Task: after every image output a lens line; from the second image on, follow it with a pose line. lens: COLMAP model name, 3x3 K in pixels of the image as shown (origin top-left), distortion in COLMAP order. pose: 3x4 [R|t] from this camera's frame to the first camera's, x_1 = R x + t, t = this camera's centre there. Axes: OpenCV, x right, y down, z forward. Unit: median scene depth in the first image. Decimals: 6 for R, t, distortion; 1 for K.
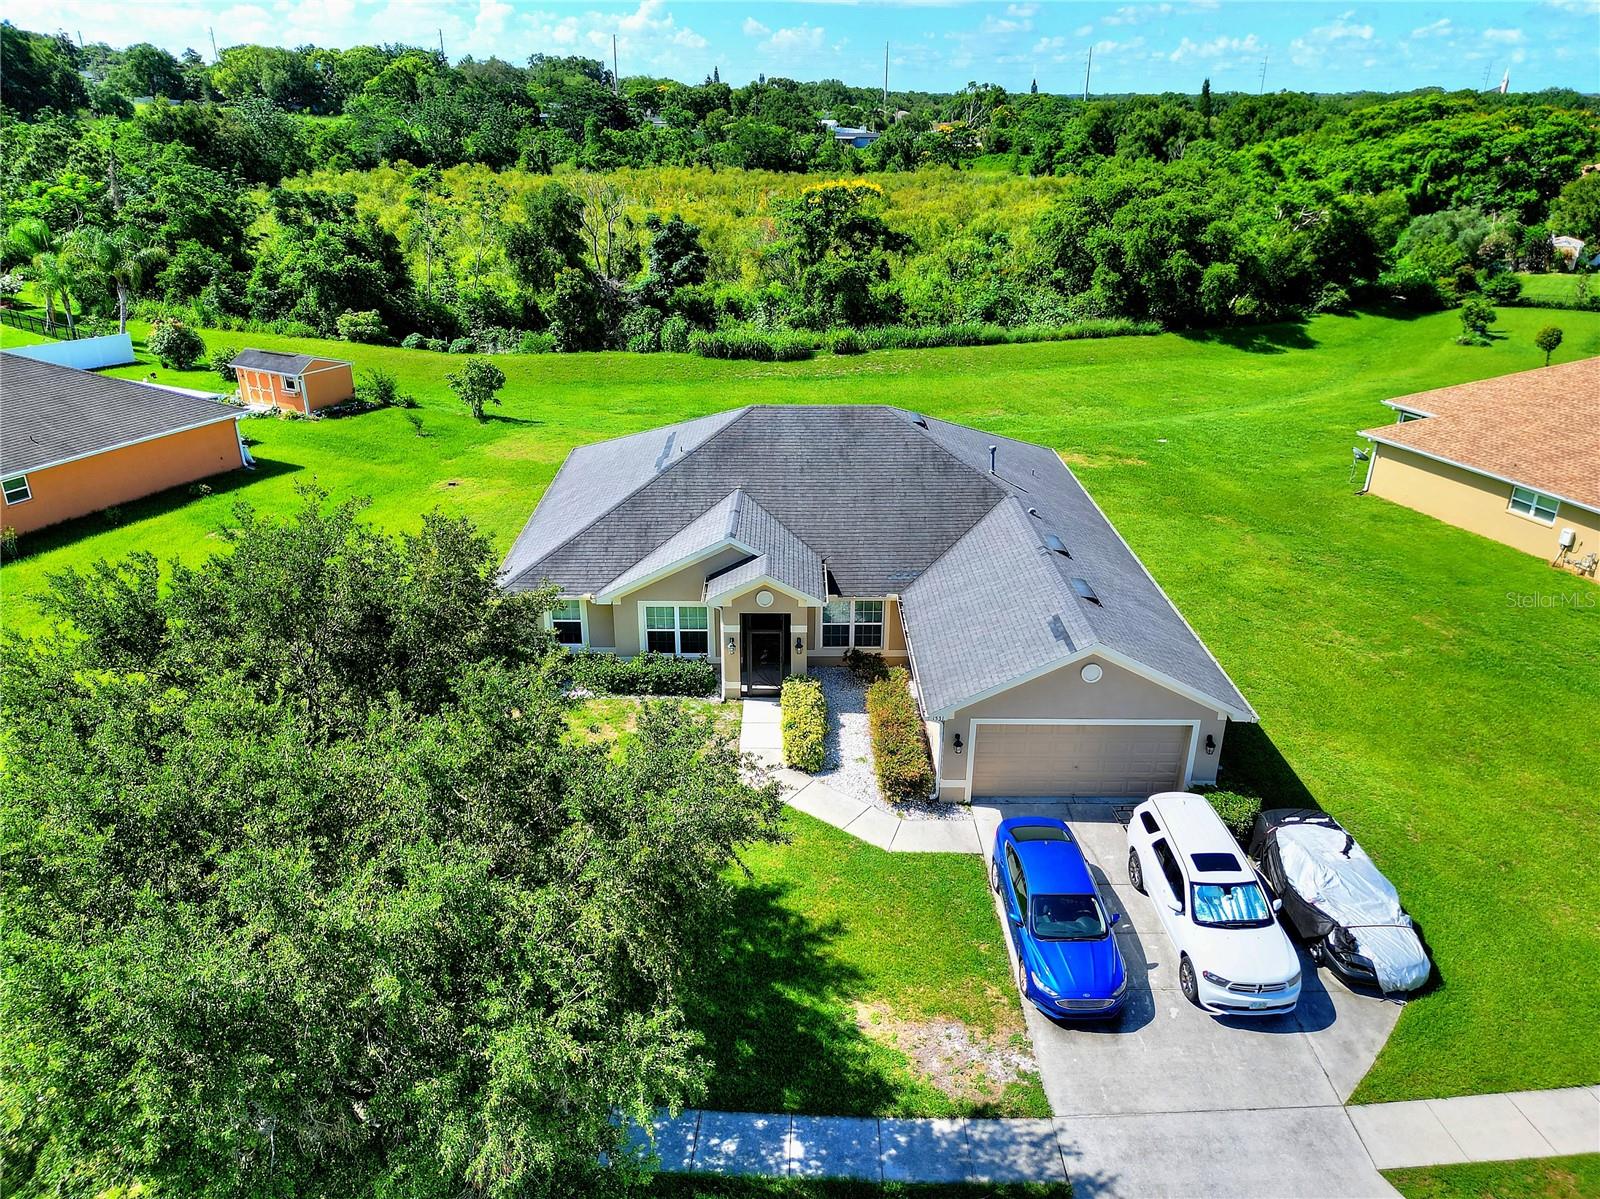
lens RADIAL K [[1112.8, 0, 798.4], [0, 1112.8, 601.9], [0, 0, 1]] dist [0.037280, -0.028212]
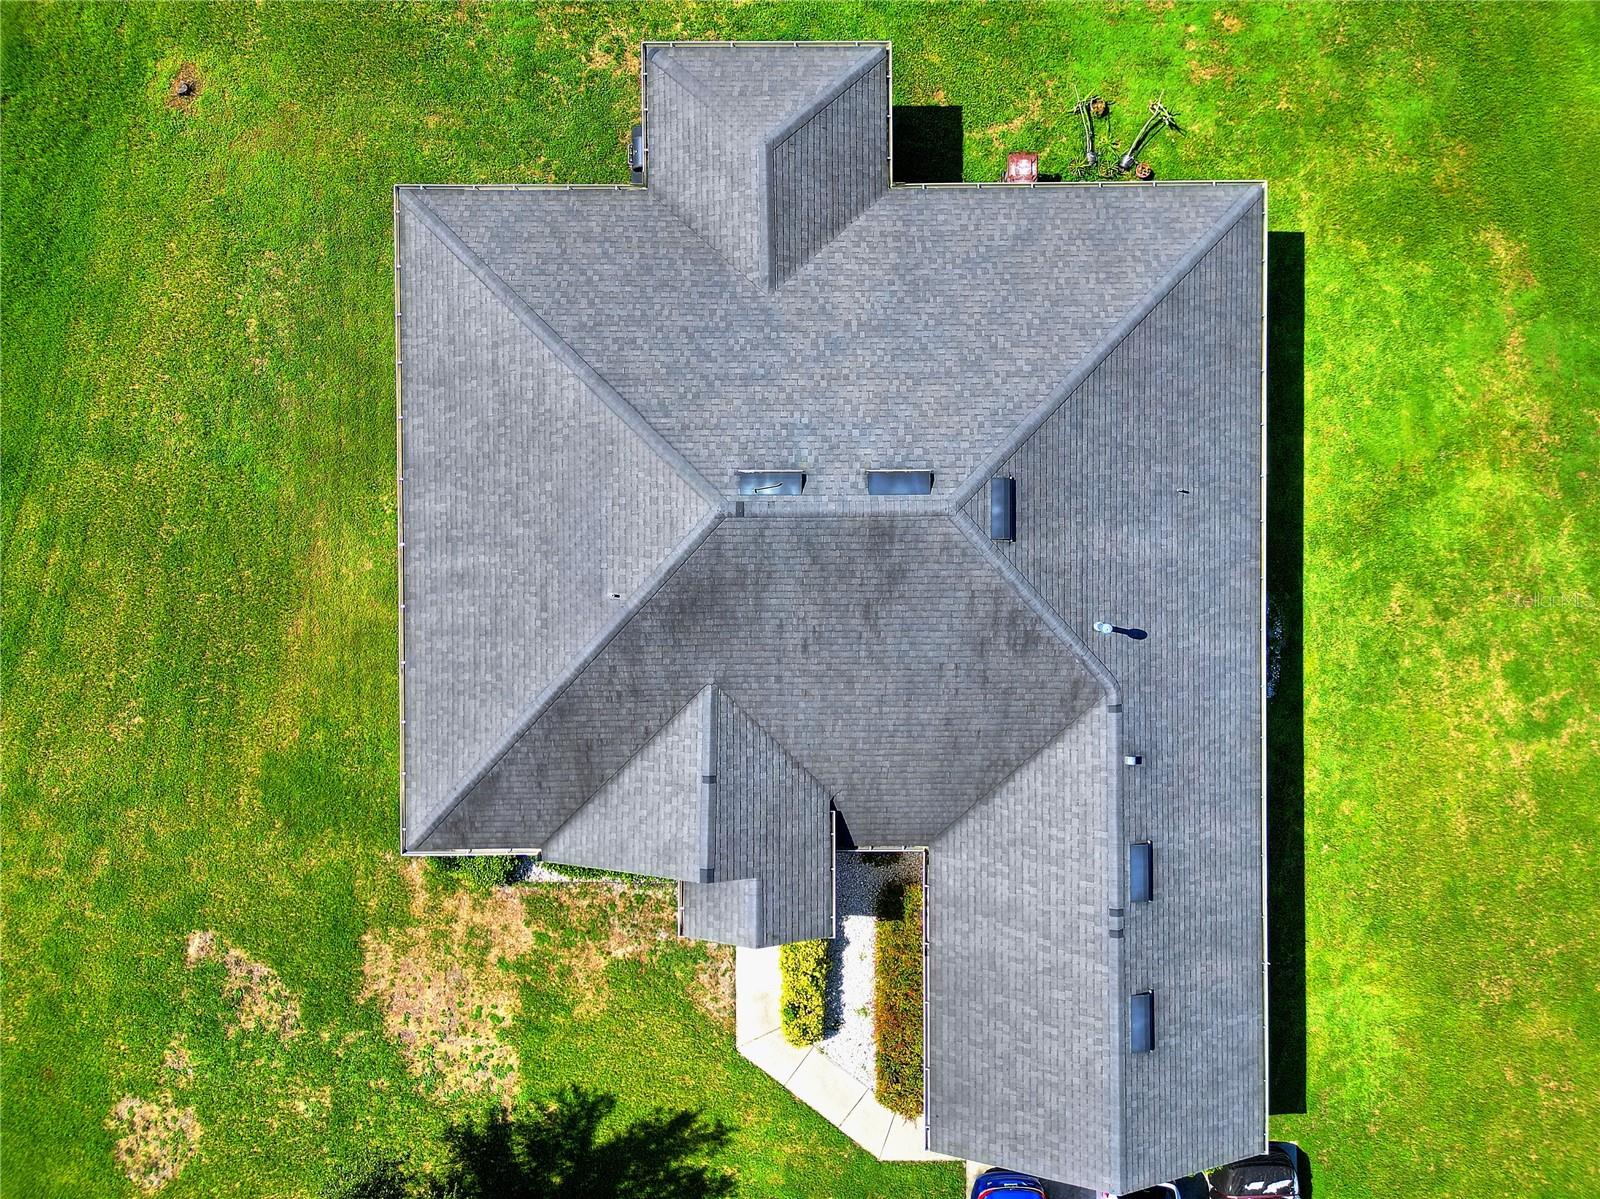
lens RADIAL K [[1112.8, 0, 800.7], [0, 1112.8, 586.4], [0, 0, 1]] dist [0.037280, -0.028212]
pose [[0.999967, 0.006418, -0.004889, 0.002425], [0.001841, 0.408522, 0.912747, -0.479260], [0.007855, -0.912726, 0.408497, 0.503918]]
